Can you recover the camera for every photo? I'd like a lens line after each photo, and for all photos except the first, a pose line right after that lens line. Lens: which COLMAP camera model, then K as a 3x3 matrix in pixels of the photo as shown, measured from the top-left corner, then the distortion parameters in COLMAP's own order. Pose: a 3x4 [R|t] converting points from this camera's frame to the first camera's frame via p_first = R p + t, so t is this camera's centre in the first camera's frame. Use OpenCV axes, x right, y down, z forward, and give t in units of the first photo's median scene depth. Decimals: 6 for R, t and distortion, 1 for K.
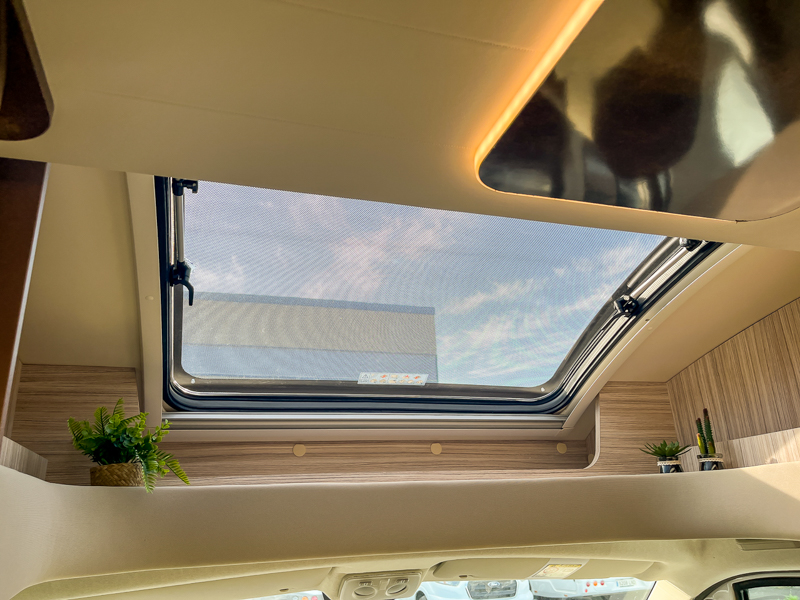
lens RADIAL K [[618.5, 0, 400.0], [0, 618.5, 300.0], [0, 0, 1]] dist [0.000899, -0.001628]
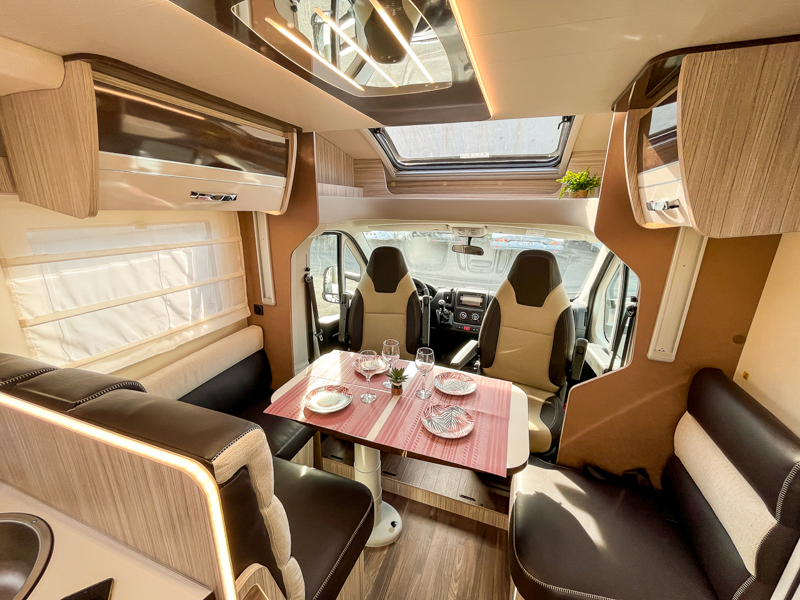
lens RADIAL K [[327.0, 0, 400.0], [0, 327.0, 300.0], [0, 0, 1]] dist [0.000549, 0.000714]
pose [[0.782982, 0.226166, -0.579473, 0.641448], [0.162481, 0.824861, 0.541484, -0.149335], [0.600449, -0.518125, 0.609103, -0.272712]]
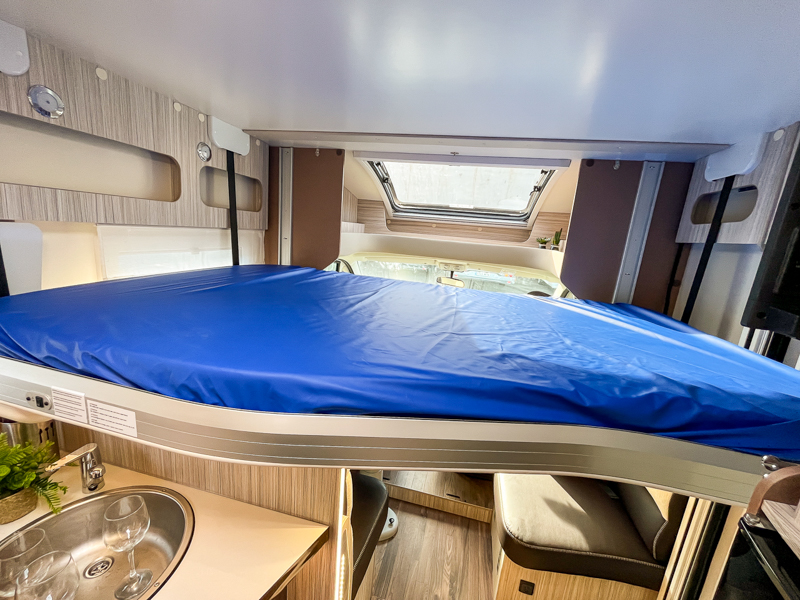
lens RADIAL K [[326.8, 0, 400.0], [0, 326.8, 300.0], [0, 0, 1]] dist [-0.001991, -0.000219]
pose [[0.847610, 0.221113, -0.482355, 0.600842], [0.056978, 0.865858, 0.497035, -0.280194], [0.527552, -0.448776, 0.721311, -0.506083]]
